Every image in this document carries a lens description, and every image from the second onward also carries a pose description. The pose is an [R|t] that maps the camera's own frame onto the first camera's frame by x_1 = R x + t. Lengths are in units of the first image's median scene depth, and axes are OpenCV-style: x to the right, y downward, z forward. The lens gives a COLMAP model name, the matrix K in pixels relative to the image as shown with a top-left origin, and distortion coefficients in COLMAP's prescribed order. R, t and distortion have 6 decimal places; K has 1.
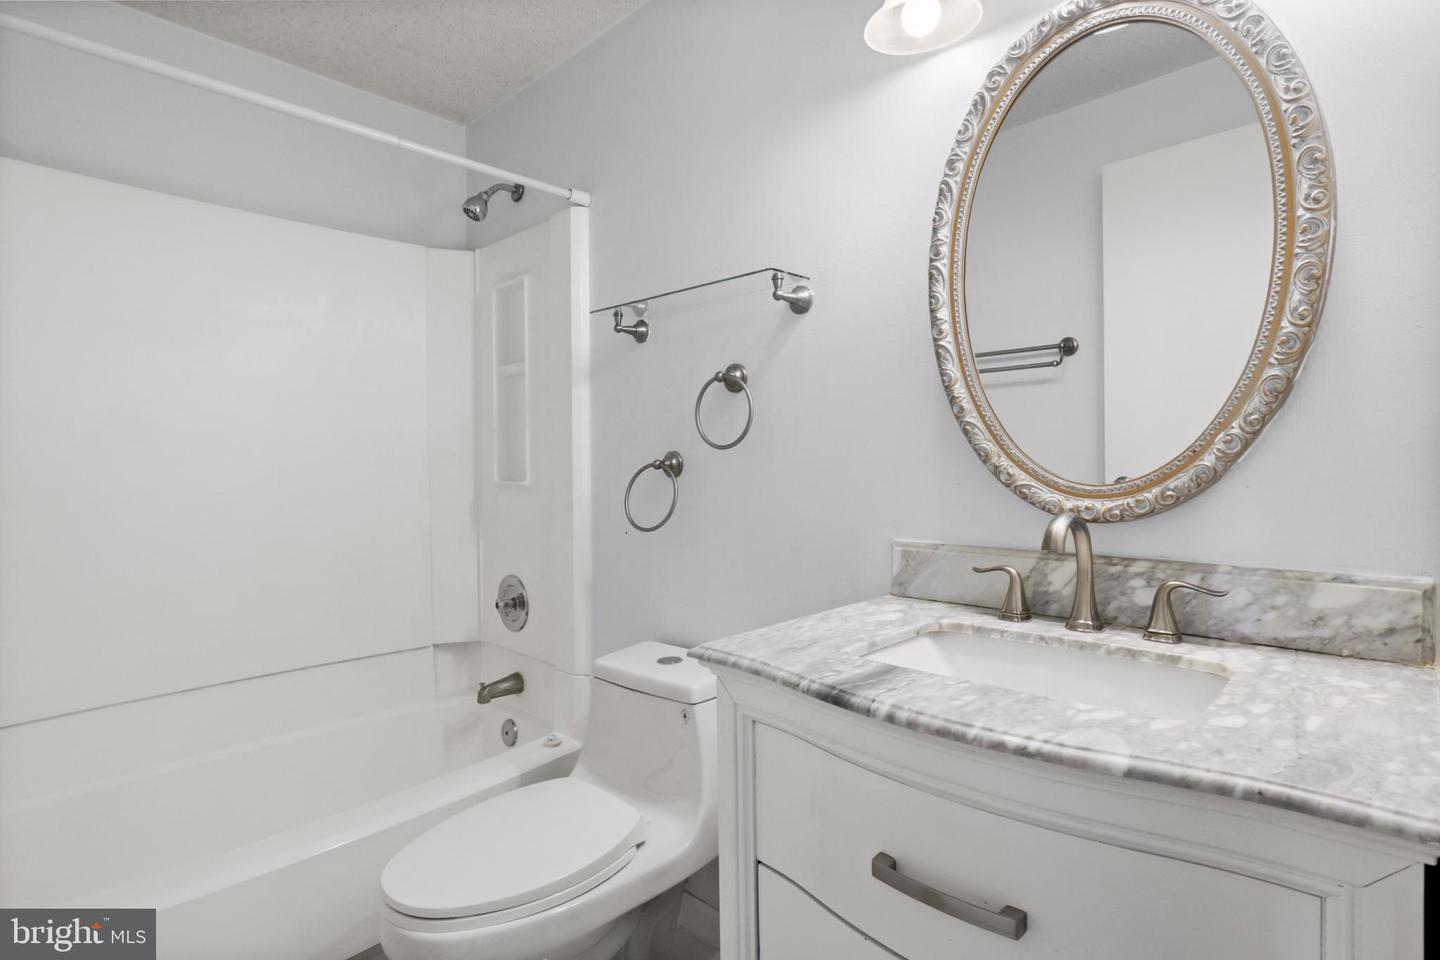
lens RADIAL K [[720.3, 0, 718.2], [0, 720.3, 480.5], [0, 0, 1]] dist [-0.004207, 0.005203]
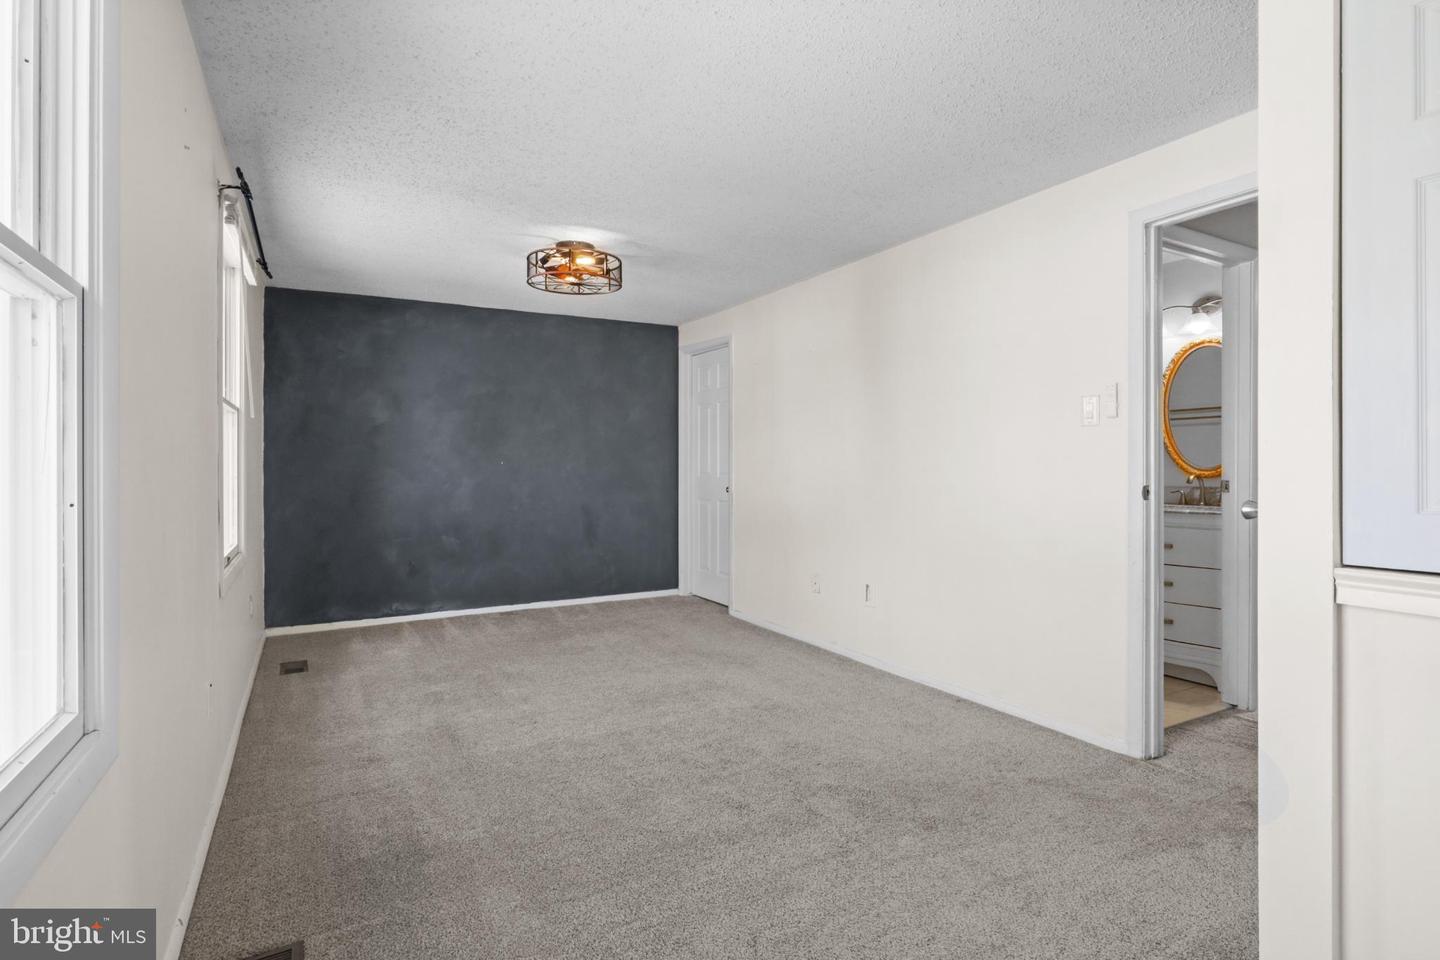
lens RADIAL K [[720.3, 0, 723.8], [0, 720.3, 474.8], [0, 0, 1]] dist [-0.004207, 0.005203]
pose [[0.970745, 0.008241, -0.239971, -0.967670], [-0.009805, 0.999938, -0.005326, 0.082648], [0.239912, 0.007523, 0.970765, -3.092448]]
